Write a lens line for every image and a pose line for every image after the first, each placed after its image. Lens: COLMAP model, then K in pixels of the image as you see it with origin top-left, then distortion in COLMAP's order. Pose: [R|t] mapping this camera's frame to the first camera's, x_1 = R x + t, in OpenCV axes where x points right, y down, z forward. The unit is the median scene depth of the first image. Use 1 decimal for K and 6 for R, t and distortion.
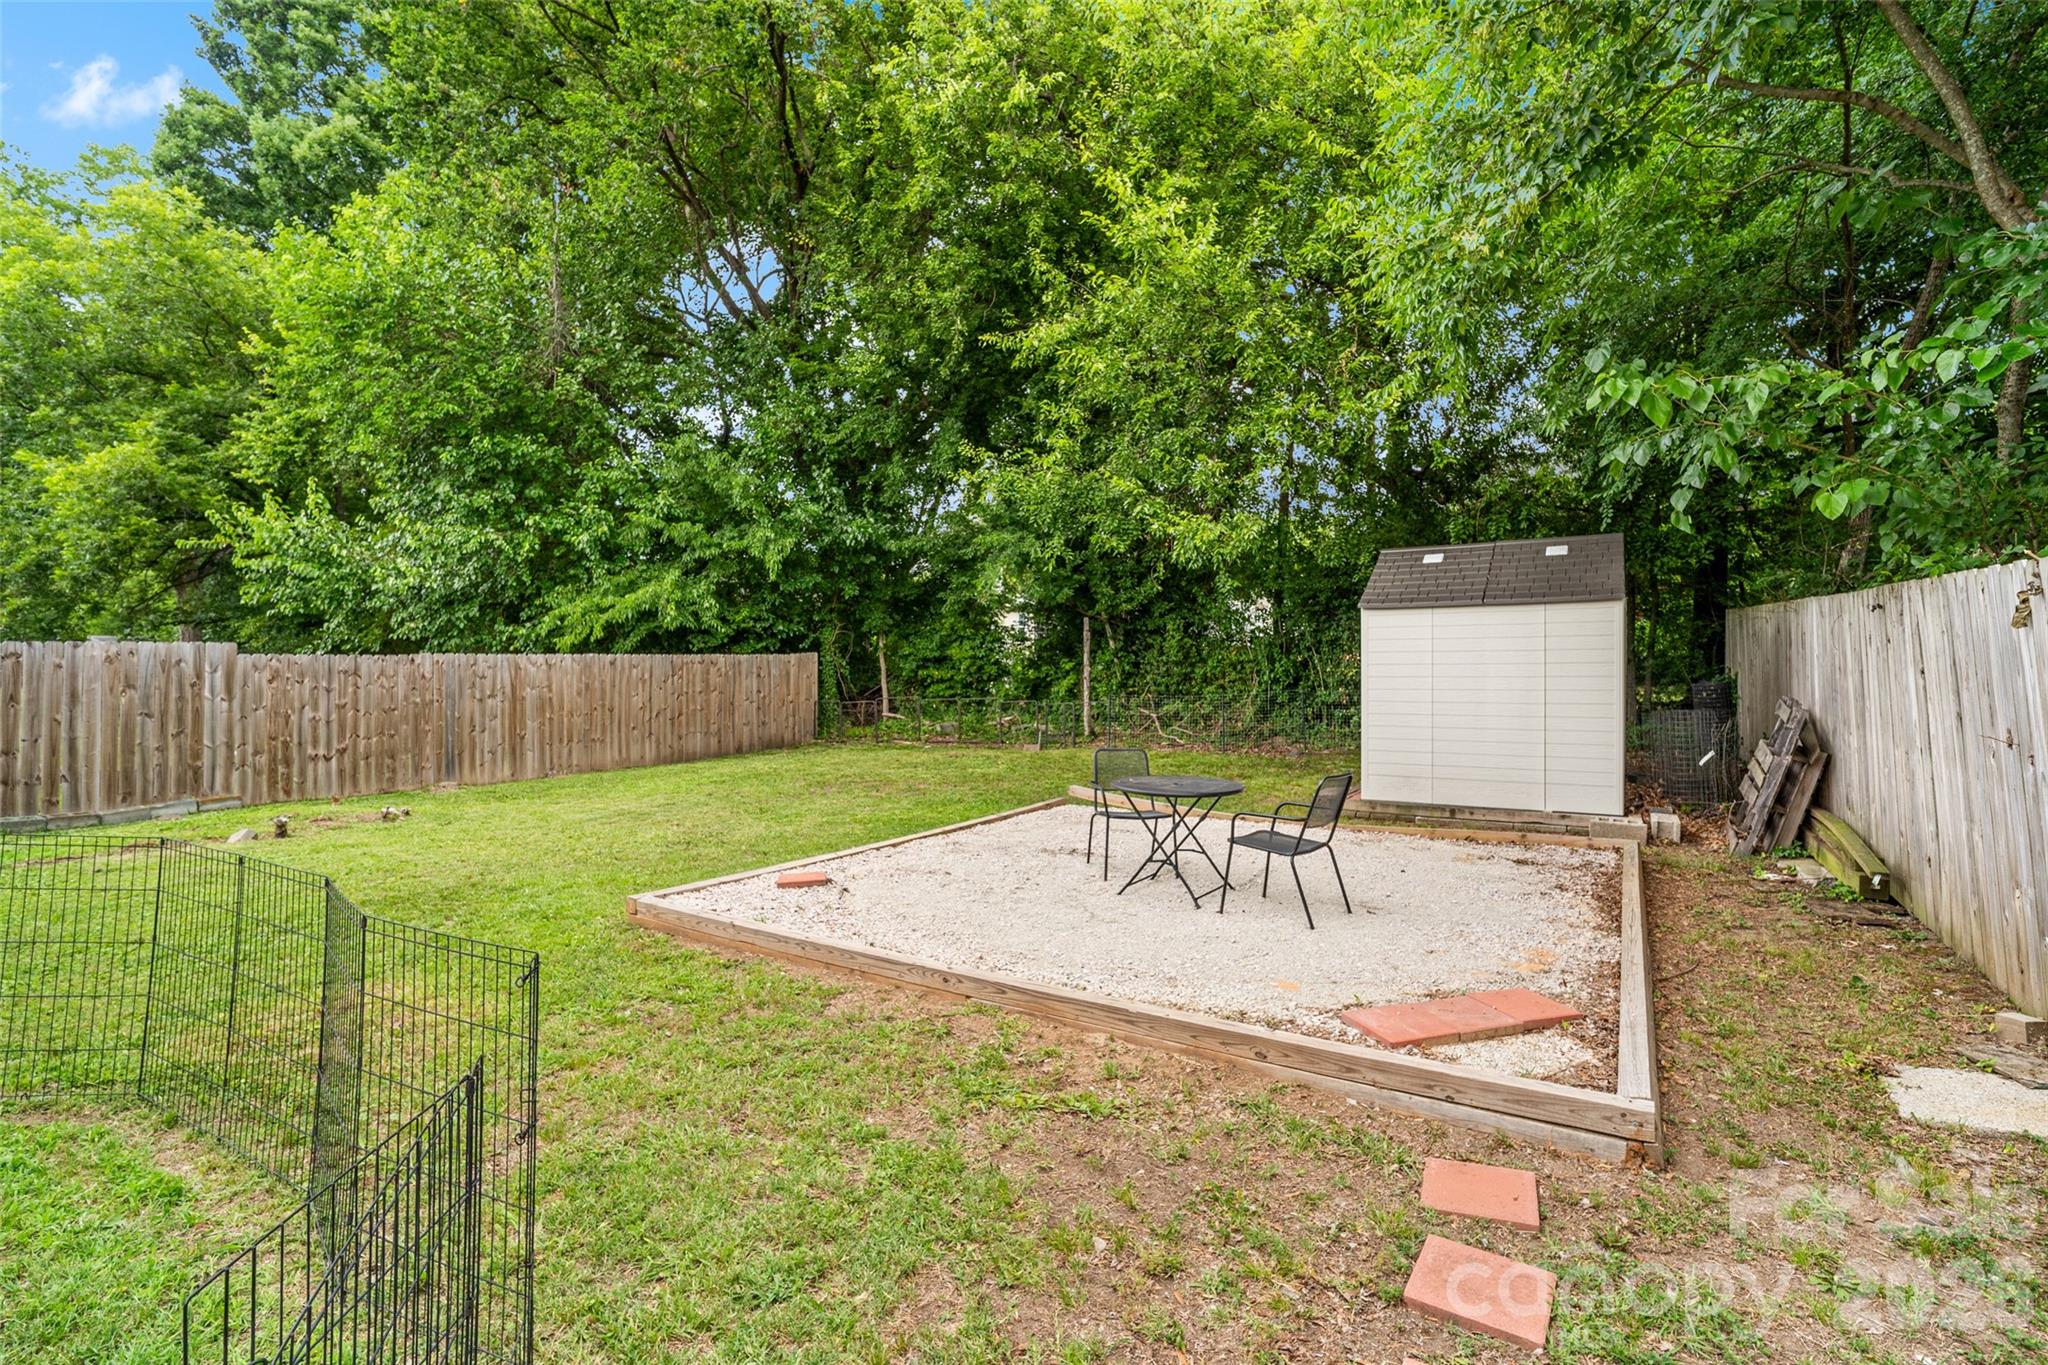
lens RADIAL K [[978.4, 0, 1028.1], [0, 978.4, 660.8], [0, 0, 1]] dist [-0.007089, -0.000503]
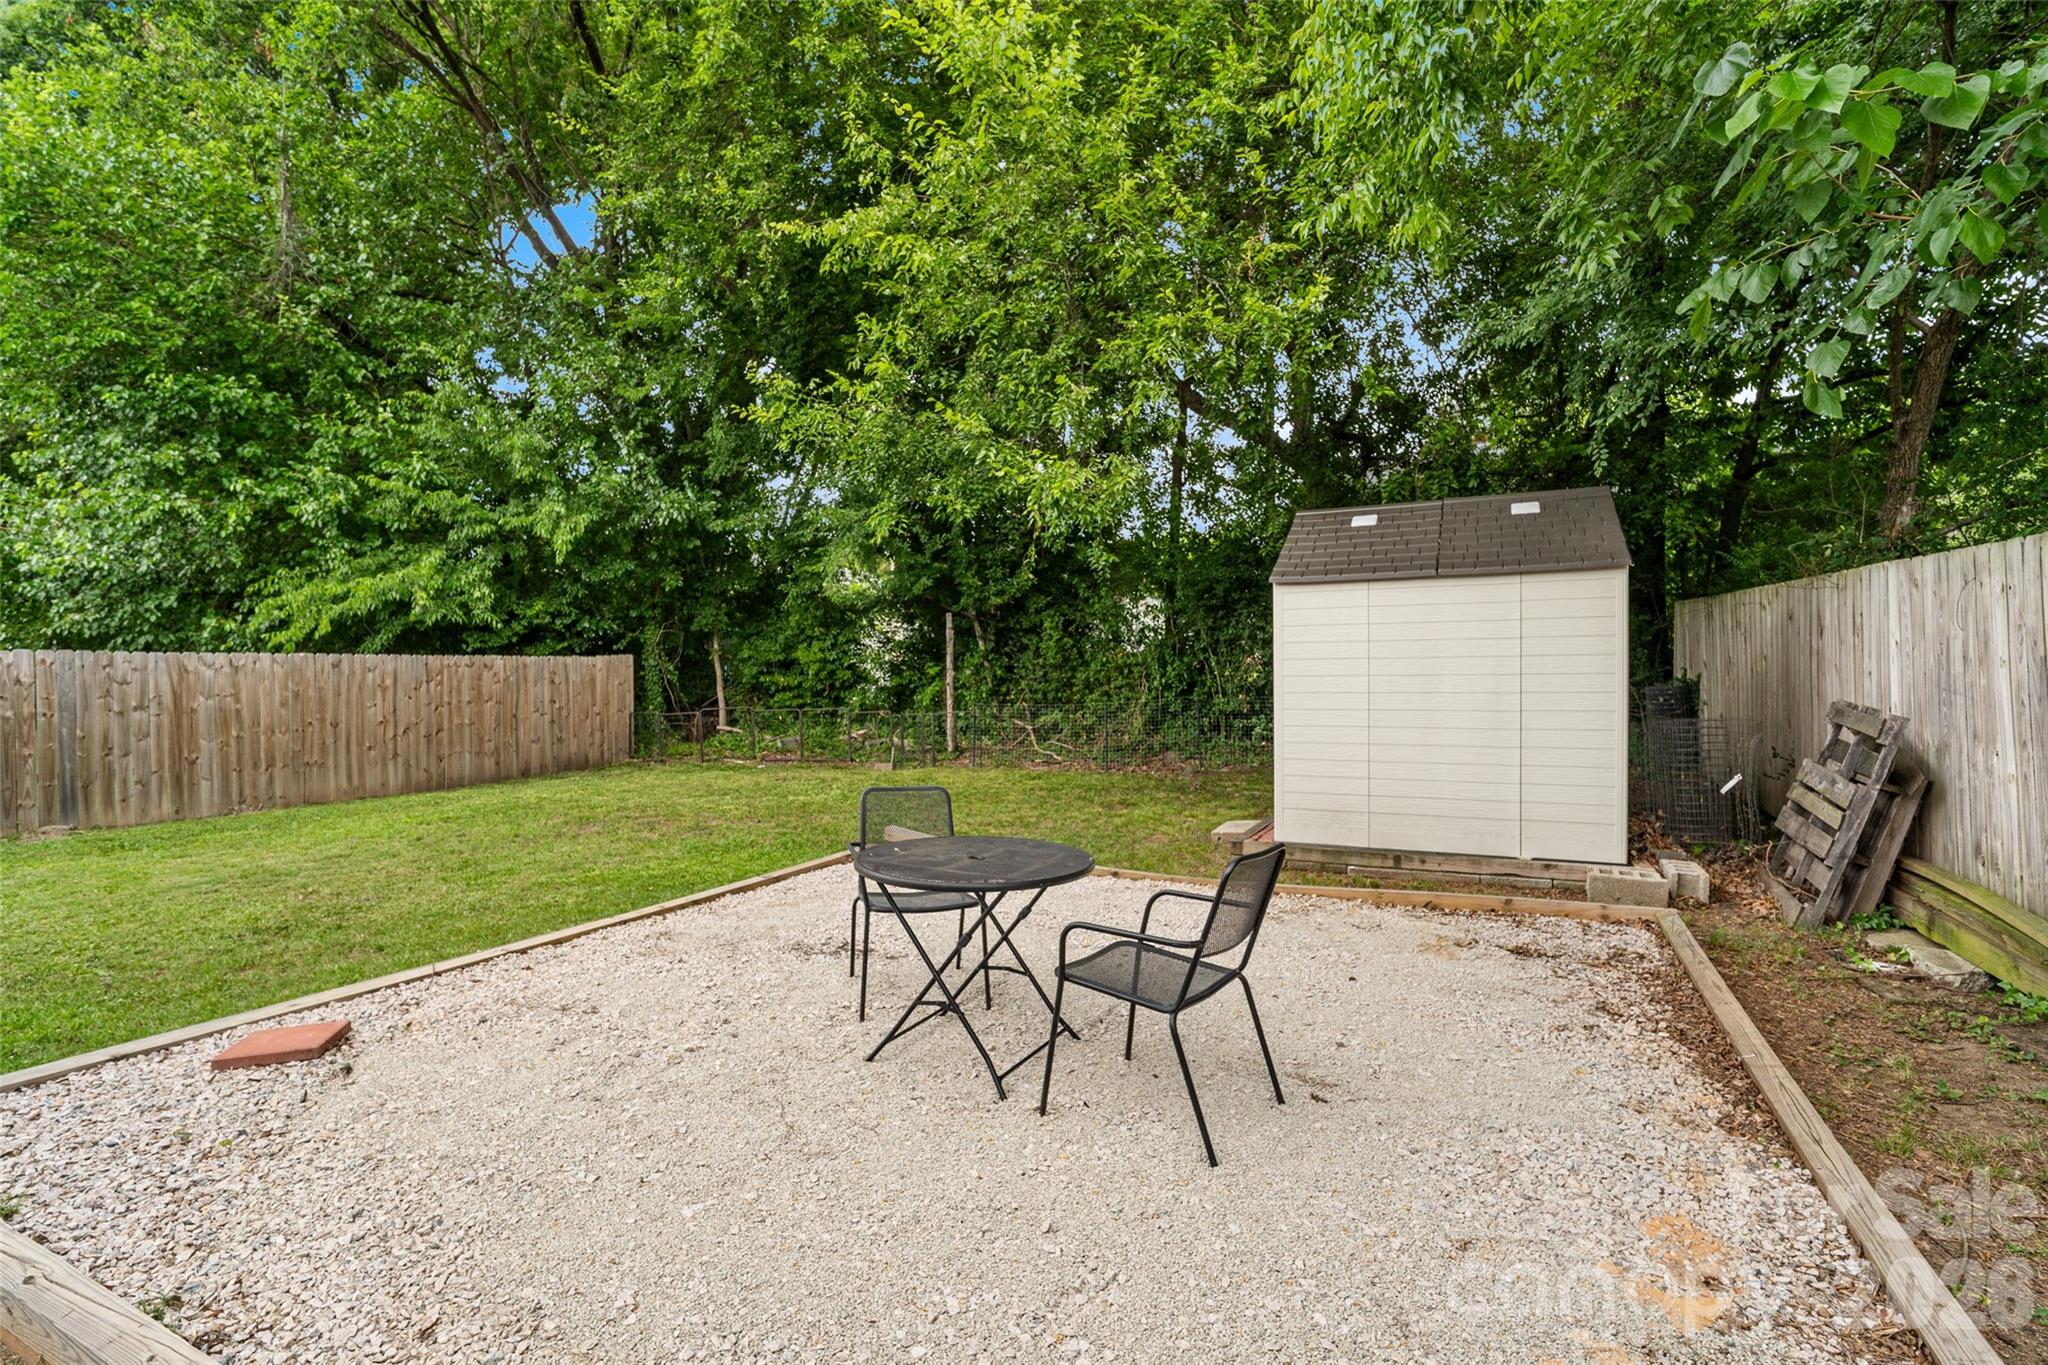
lens RADIAL K [[978.4, 0, 1028.1], [0, 978.4, 660.8], [0, 0, 1]] dist [-0.007089, -0.000503]
pose [[0.994904, 0.000360, 0.100827, 0.044934], [0.000723, 0.999943, -0.010698, 0.006972], [-0.100825, 0.010716, 0.994846, 0.156383]]
